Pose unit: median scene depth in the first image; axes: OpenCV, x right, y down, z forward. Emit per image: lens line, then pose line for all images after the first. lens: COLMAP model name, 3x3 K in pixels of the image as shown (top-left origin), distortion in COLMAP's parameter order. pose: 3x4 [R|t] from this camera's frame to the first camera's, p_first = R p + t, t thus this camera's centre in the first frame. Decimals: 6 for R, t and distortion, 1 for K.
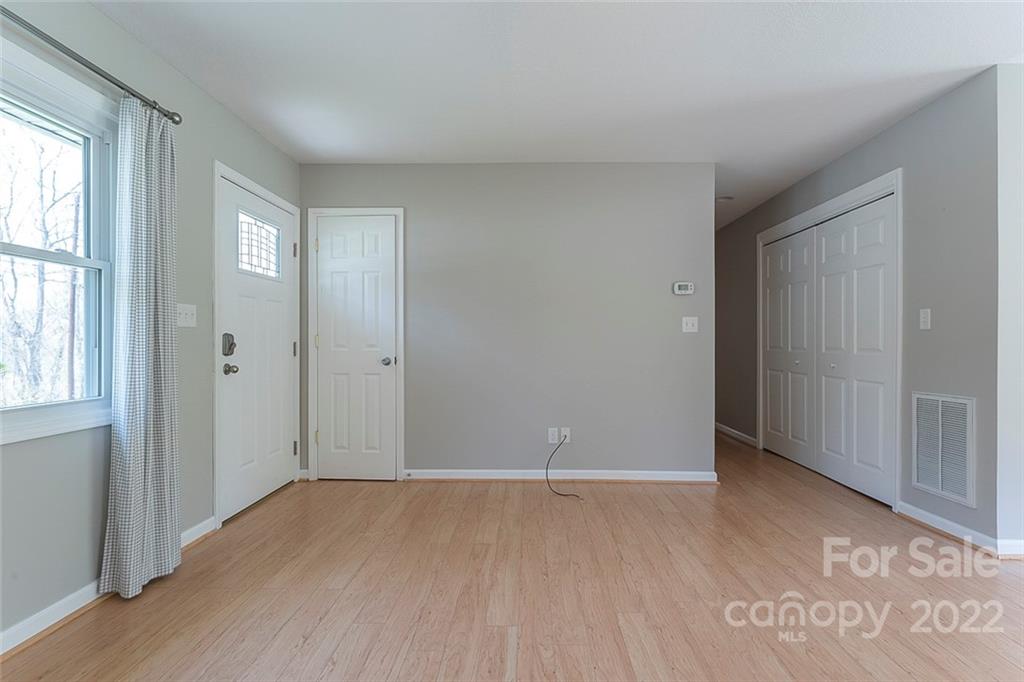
lens RADIAL K [[504.7, 0, 511.8], [0, 504.7, 342.2], [0, 0, 1]] dist [0.001788, -0.000577]
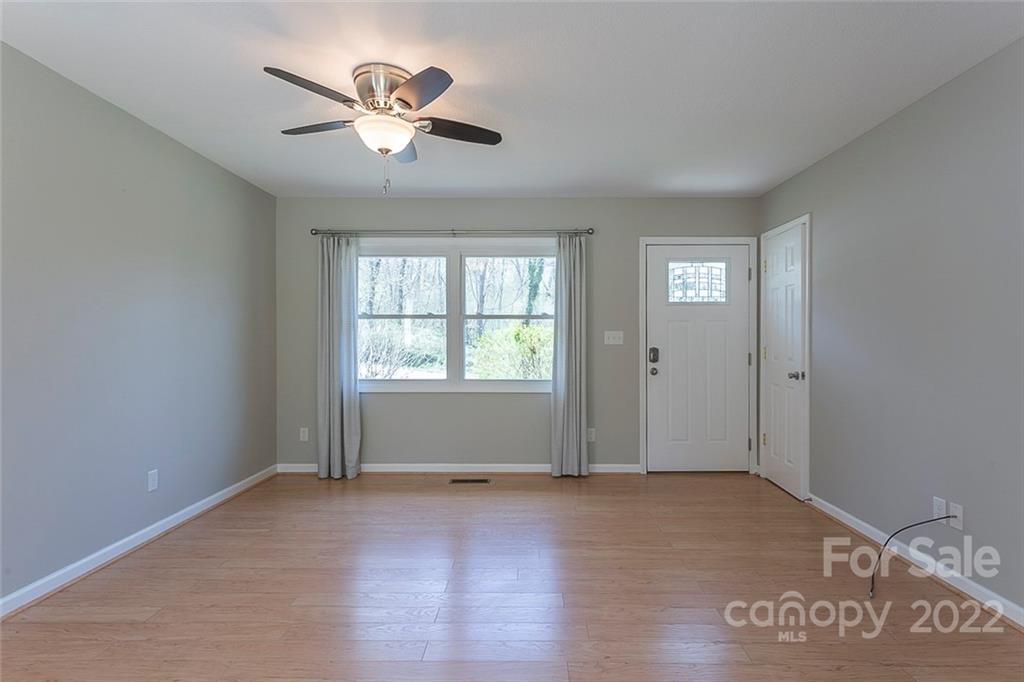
lens RADIAL K [[480.5, 0, 513.0], [0, 480.5, 342.6], [0, 0, 1]] dist [-0.001196, -0.000099]
pose [[0.014710, 0.002054, -0.999890, 0.716329], [-0.000646, 0.999998, 0.002045, -0.029177], [0.999892, 0.000616, 0.014712, 0.469487]]
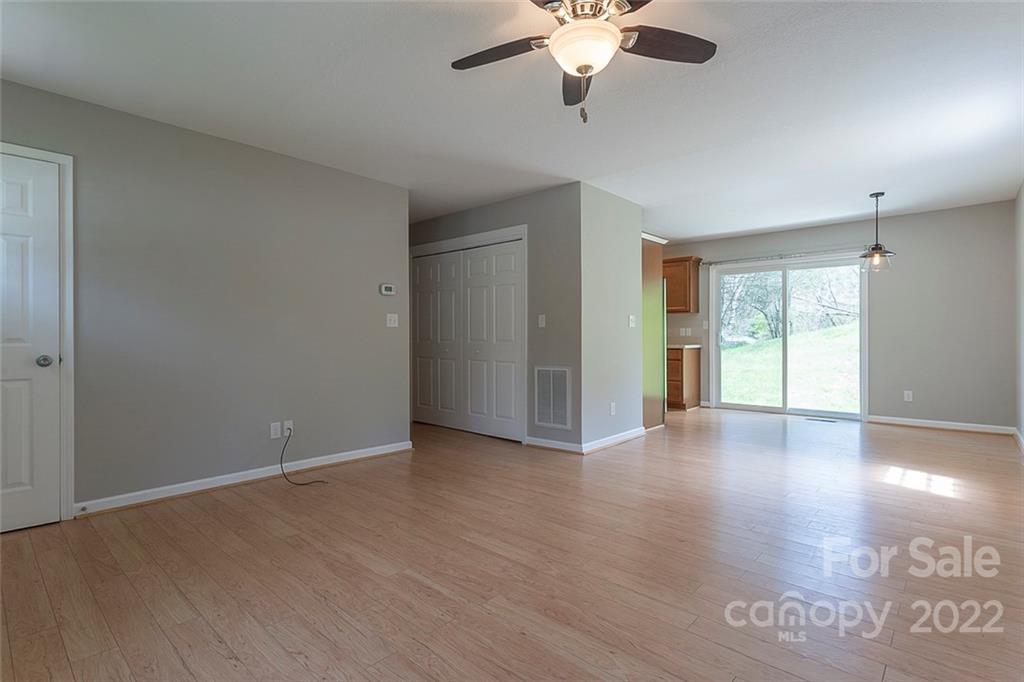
lens RADIAL K [[504.7, 0, 517.9], [0, 504.7, 335.4], [0, 0, 1]] dist [0.001788, -0.000577]
pose [[0.646094, 0.000560, 0.763258, -0.387293], [-0.000828, 1.000000, -0.000033, 0.000019], [-0.763258, -0.000611, 0.646094, 0.006318]]
